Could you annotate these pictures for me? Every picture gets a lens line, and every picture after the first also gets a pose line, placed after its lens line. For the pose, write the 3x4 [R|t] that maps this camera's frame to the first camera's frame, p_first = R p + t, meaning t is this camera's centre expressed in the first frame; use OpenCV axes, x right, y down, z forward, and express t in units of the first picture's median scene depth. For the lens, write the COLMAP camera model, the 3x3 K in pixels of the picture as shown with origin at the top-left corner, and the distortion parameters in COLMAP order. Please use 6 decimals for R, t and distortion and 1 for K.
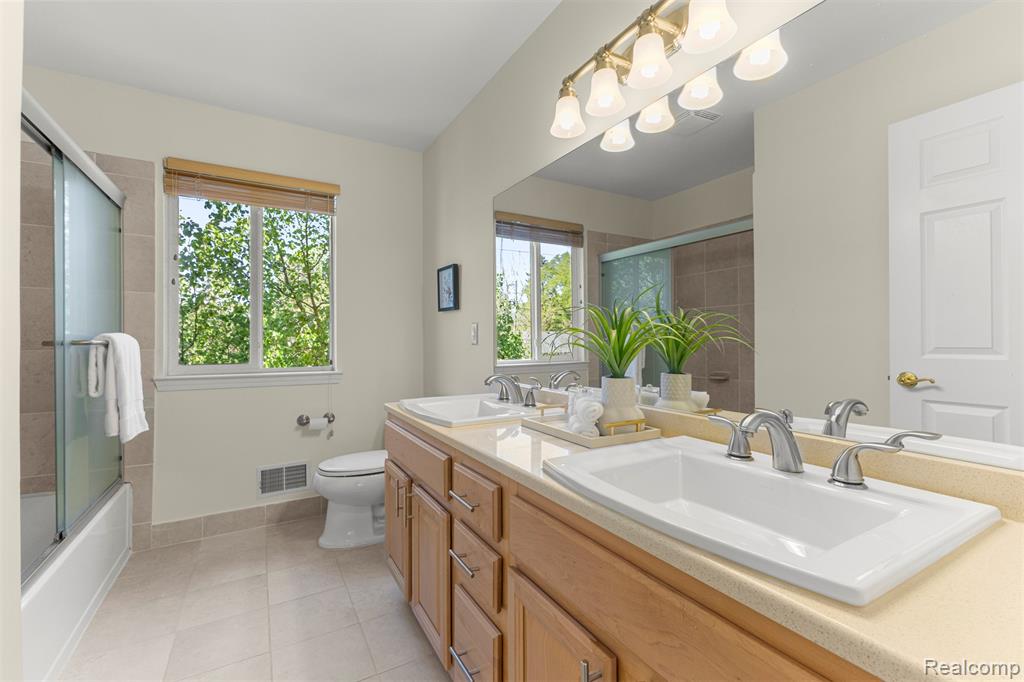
lens RADIAL K [[446.1, 0, 514.6], [0, 446.1, 335.4], [0, 0, 1]] dist [0.011232, -0.002158]
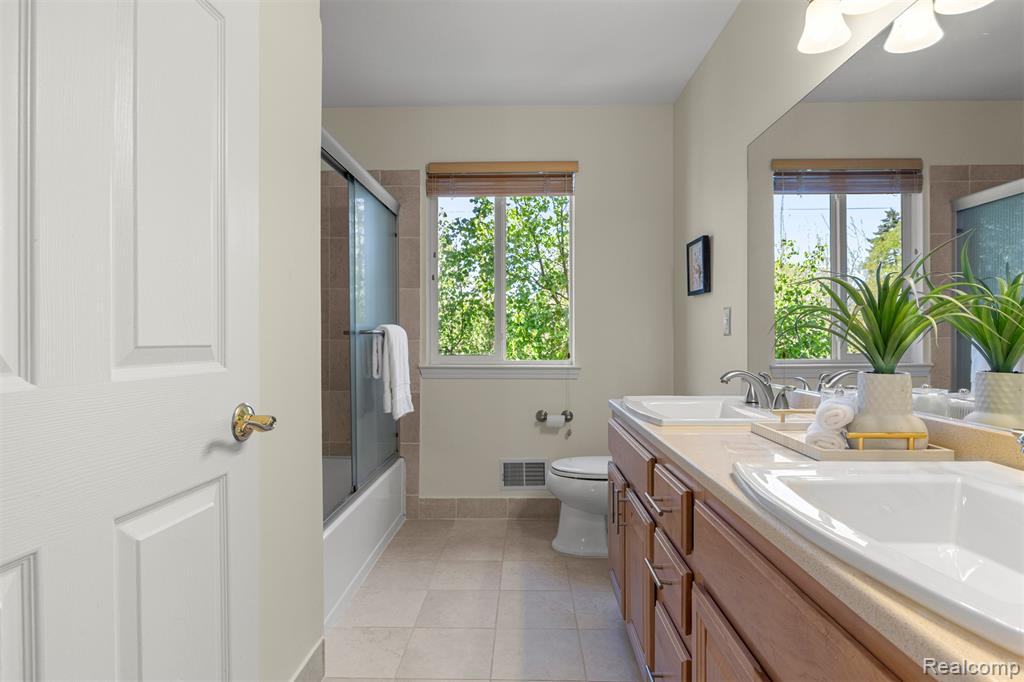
lens RADIAL K [[558.0, 0, 512.5], [0, 558.0, 342.0], [0, 0, 1]] dist [-0.007835, -0.001868]
pose [[0.847397, 0.004116, -0.530943, 0.130960], [0.003770, 0.999898, 0.013769, 0.019824], [0.530946, -0.013669, 0.847296, -0.043749]]
